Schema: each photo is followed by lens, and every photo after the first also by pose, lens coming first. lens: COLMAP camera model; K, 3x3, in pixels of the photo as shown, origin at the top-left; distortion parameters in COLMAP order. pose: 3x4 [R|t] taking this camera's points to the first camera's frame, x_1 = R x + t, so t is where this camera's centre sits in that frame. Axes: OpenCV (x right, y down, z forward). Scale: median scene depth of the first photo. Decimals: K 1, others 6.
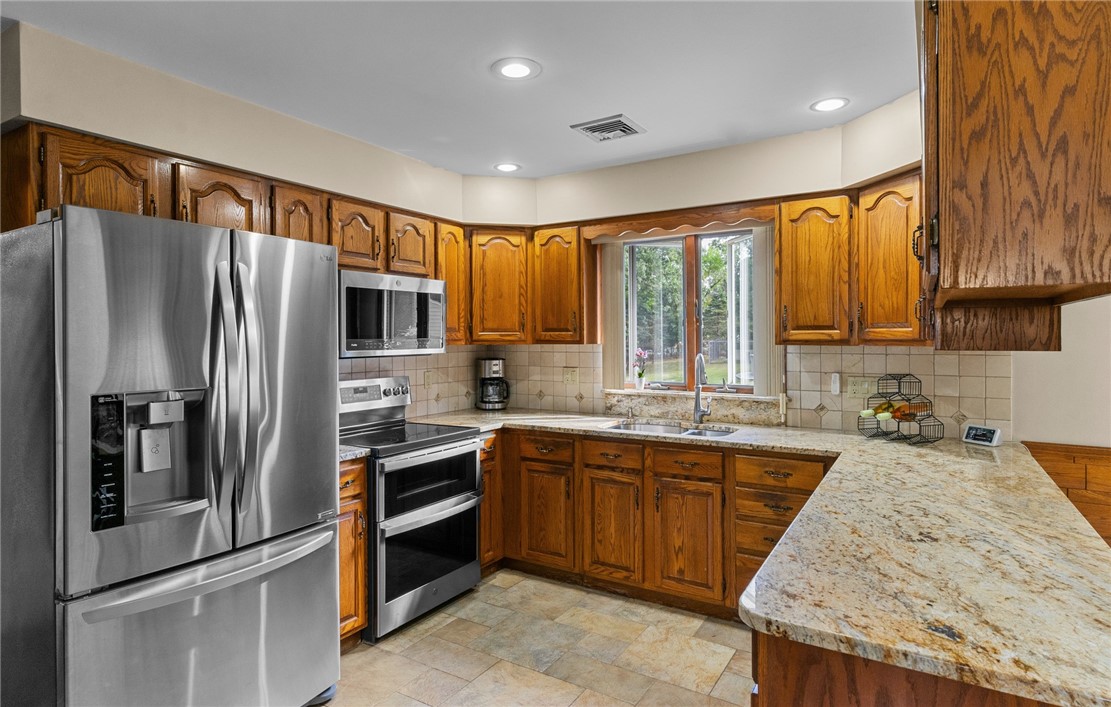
lens RADIAL K [[613.9, 0, 543.7], [0, 613.9, 338.1], [0, 0, 1]] dist [0.002787, 0.000768]
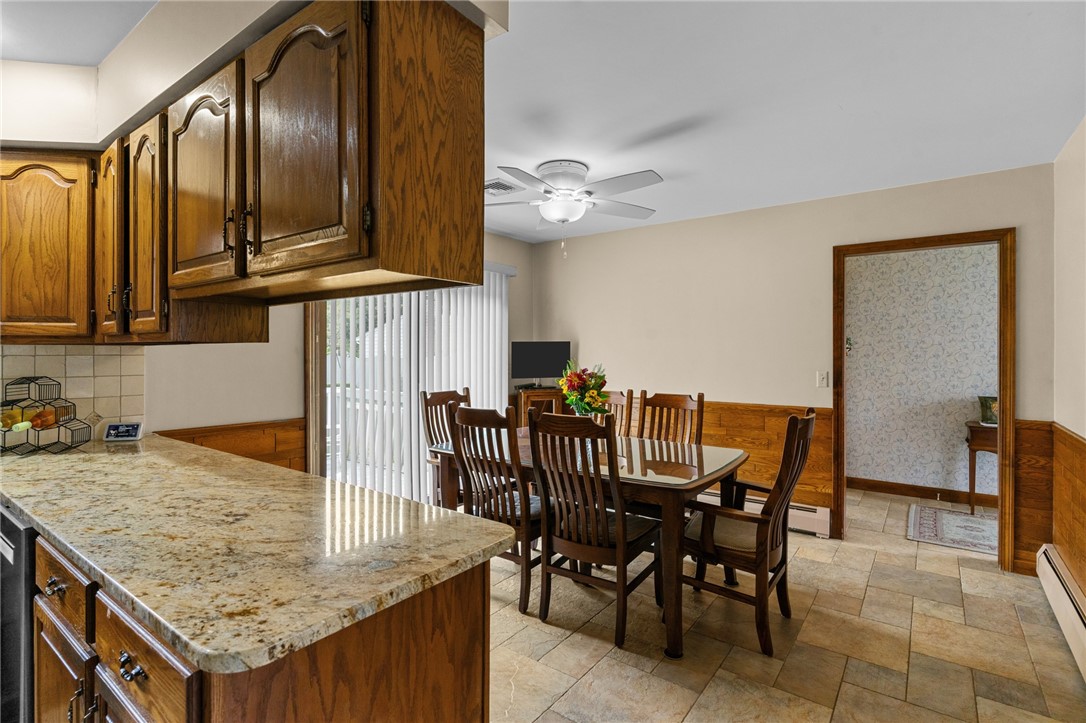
lens RADIAL K [[521.6, 0, 540.8], [0, 521.6, 353.1], [0, 0, 1]] dist [0.000238, 0.000174]
pose [[0.072536, 0.004709, 0.997355, -0.105331], [0.002422, 0.999985, -0.004898, 0.028491], [-0.997363, 0.002770, 0.072524, 0.213533]]
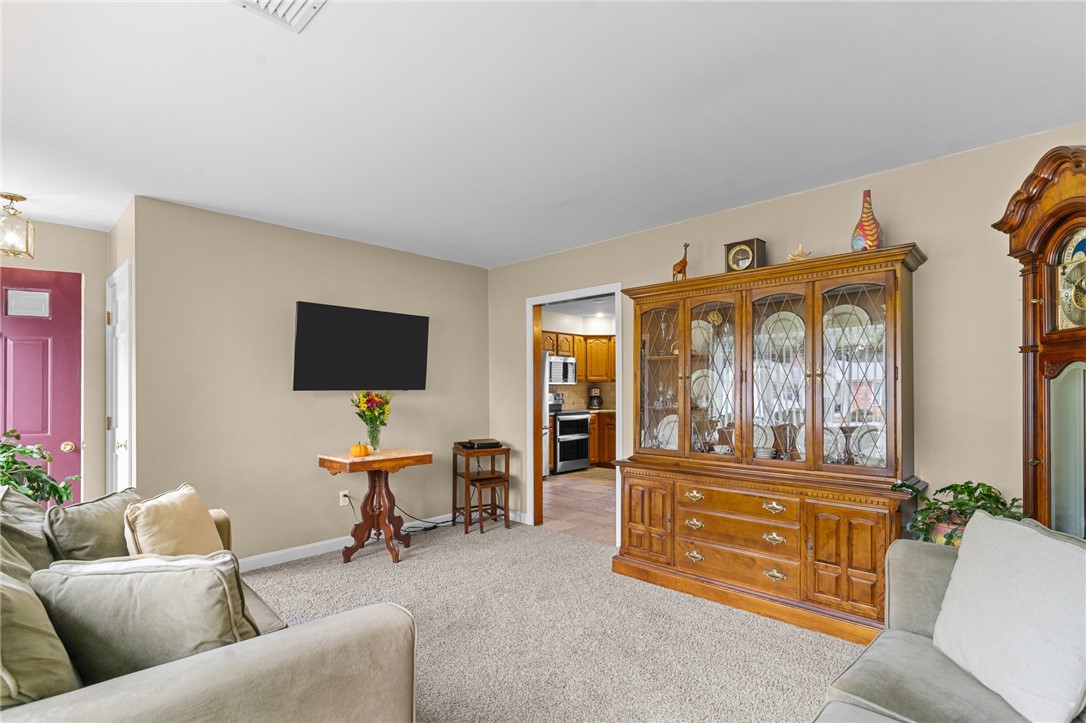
lens RADIAL K [[521.0, 0, 547.1], [0, 521.0, 372.8], [0, 0, 1]] dist [0.003192, 0.000499]
pose [[0.981702, -0.003329, -0.190394, 0.169959], [-0.002258, 0.999573, -0.029120, 0.046246], [0.190409, 0.029017, 0.981276, -1.473173]]
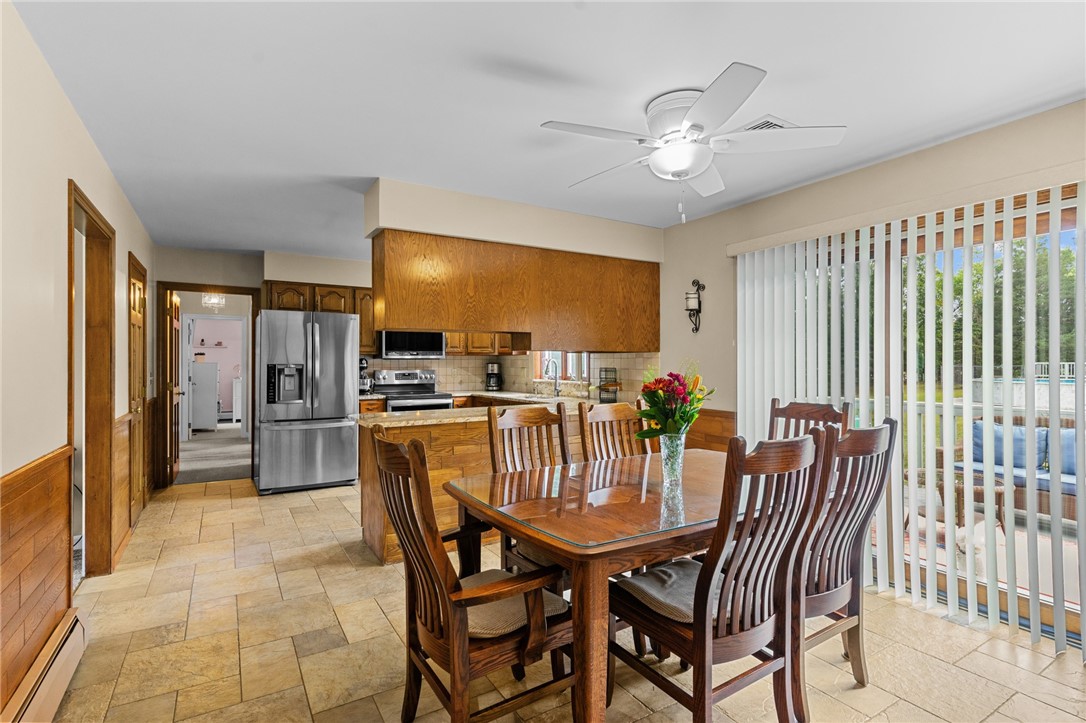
lens RADIAL K [[529.9, 0, 536.3], [0, 529.9, 359.4], [0, 0, 1]] dist [0.002751, 0.001284]
pose [[0.892743, 0.001189, -0.450564, 1.053188], [-0.003984, 0.999978, -0.005256, 0.041132], [0.450548, 0.006488, 0.892729, -0.524737]]
